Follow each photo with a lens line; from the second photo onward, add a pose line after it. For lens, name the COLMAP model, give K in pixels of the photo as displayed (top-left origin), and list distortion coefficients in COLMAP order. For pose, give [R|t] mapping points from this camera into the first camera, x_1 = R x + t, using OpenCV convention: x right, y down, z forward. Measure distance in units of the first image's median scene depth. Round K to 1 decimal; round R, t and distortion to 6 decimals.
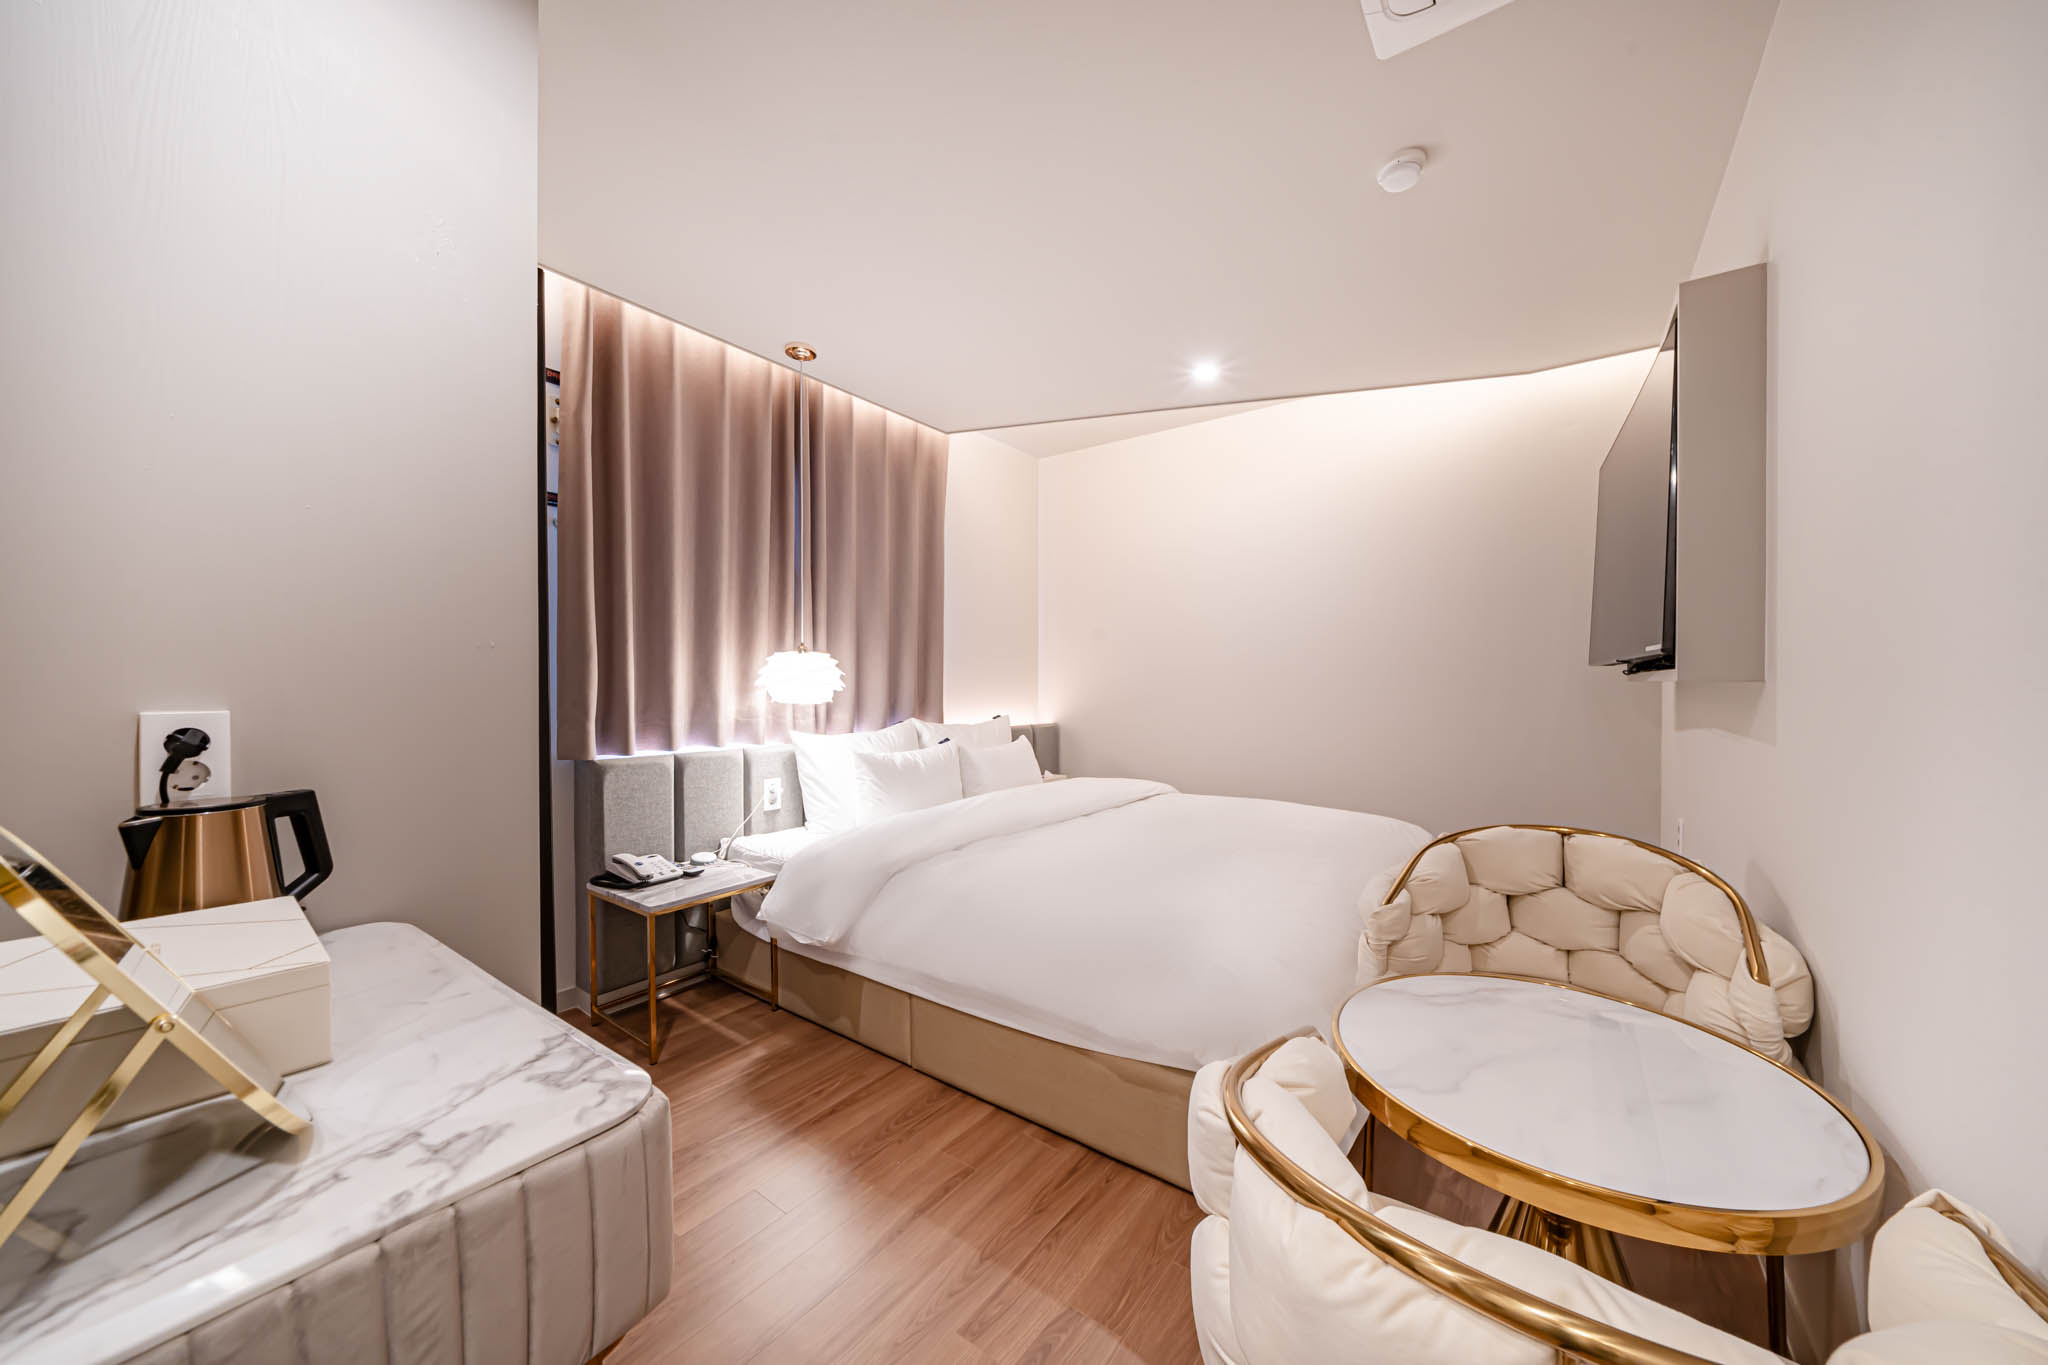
lens RADIAL K [[707.0, 0, 1036.9], [0, 707.0, 686.6], [0, 0, 1]] dist [-0.009389, 0.000023]
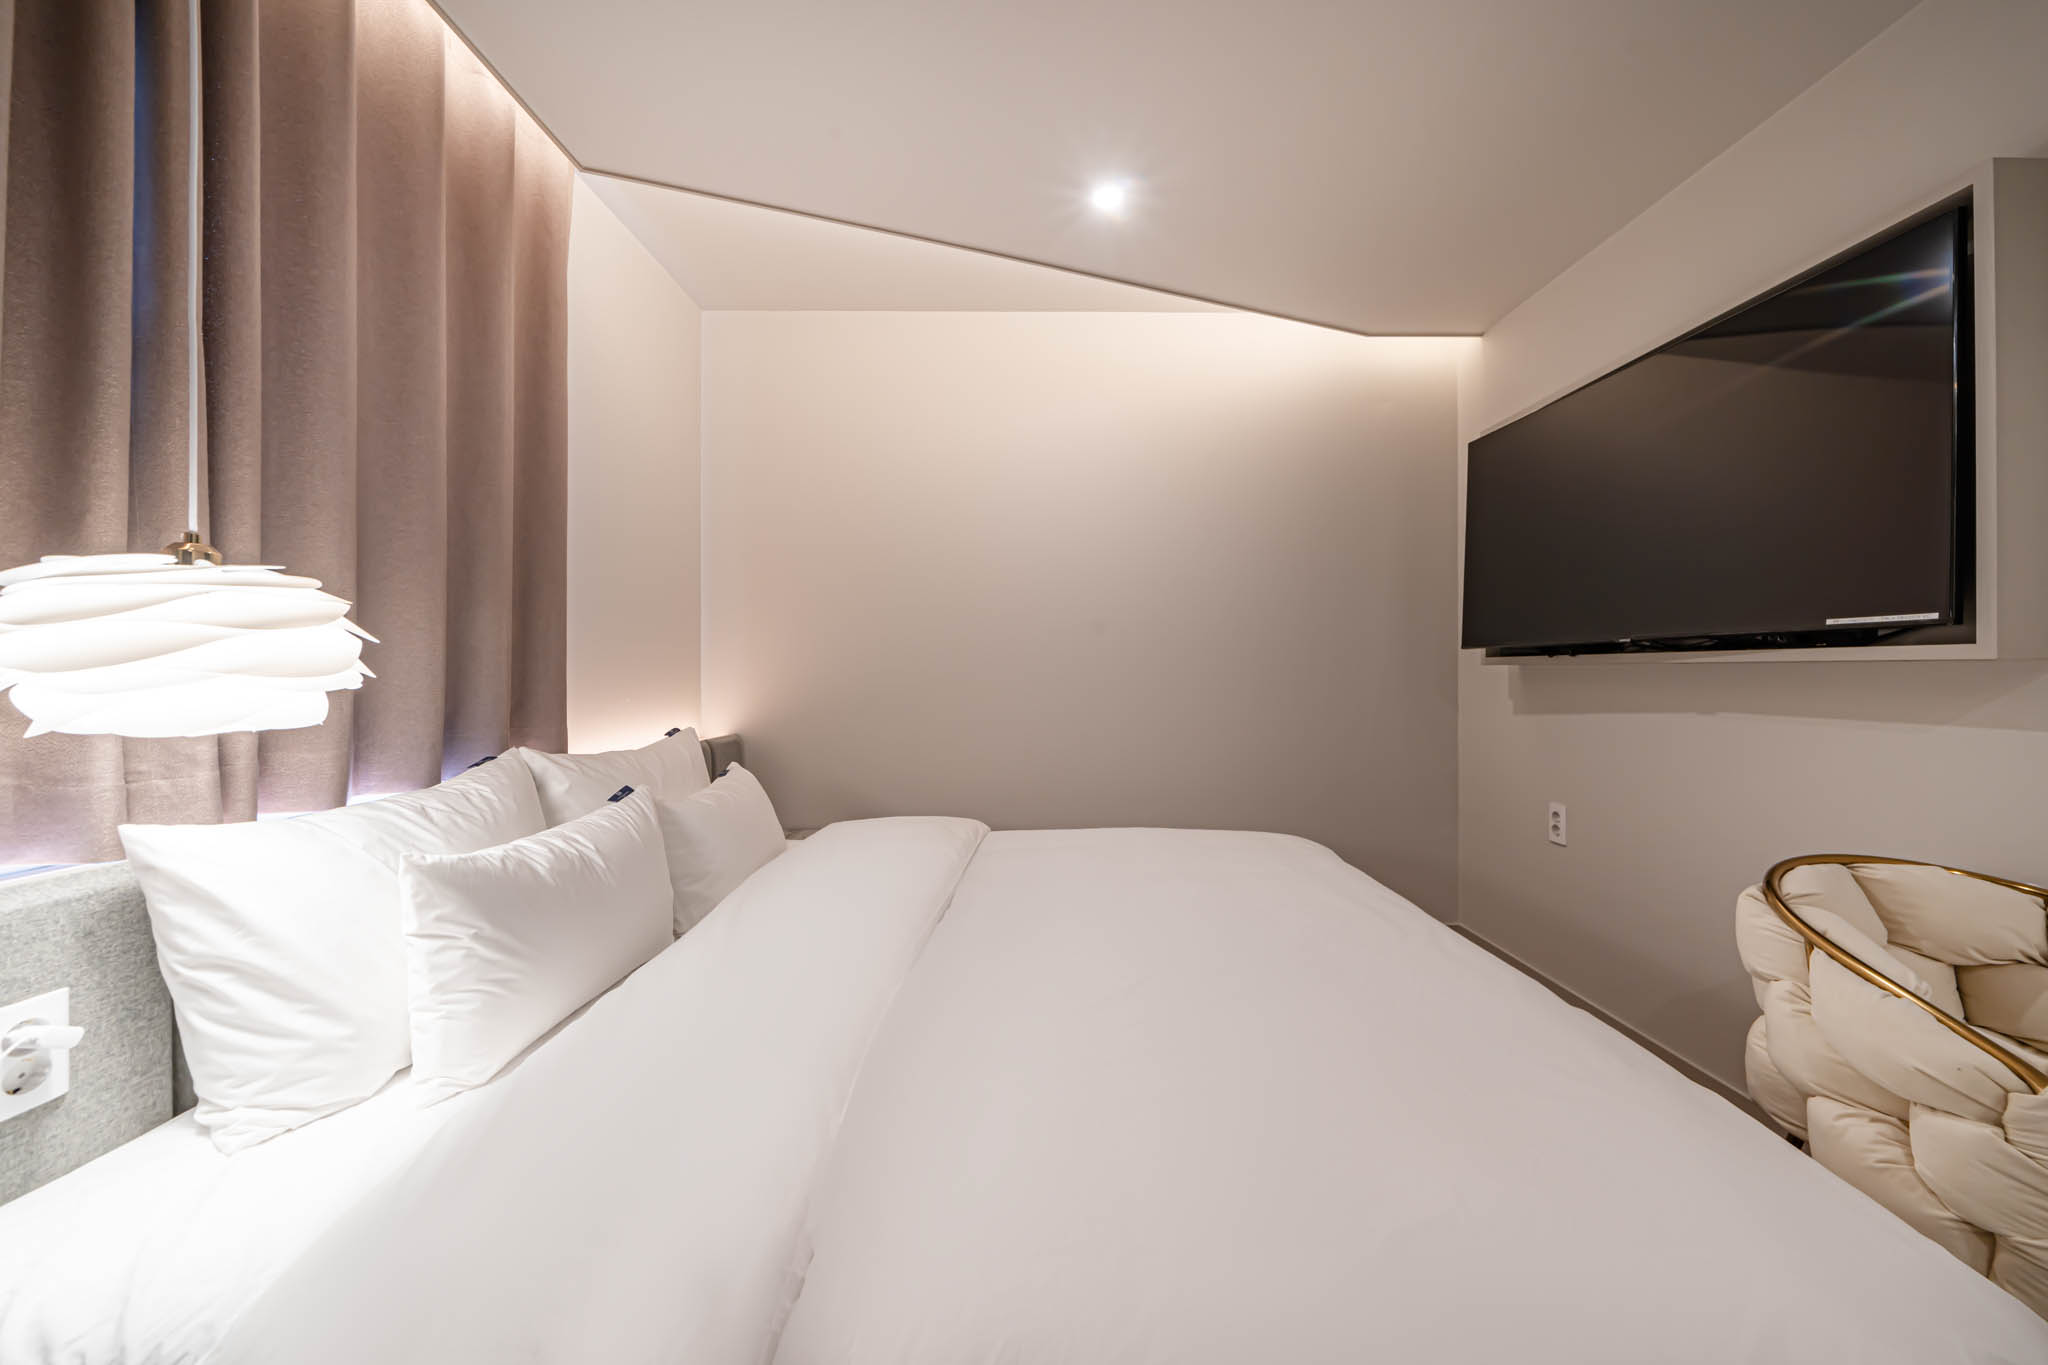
lens RADIAL K [[694.5, 0, 1029.1], [0, 694.5, 663.2], [0, 0, 1]] dist [-0.010781, 0.000065]
pose [[0.780707, 0.003378, 0.624888, -0.221986], [0.009775, 0.999797, -0.017618, 0.001643], [-0.624820, 0.019863, 0.780516, 0.513849]]
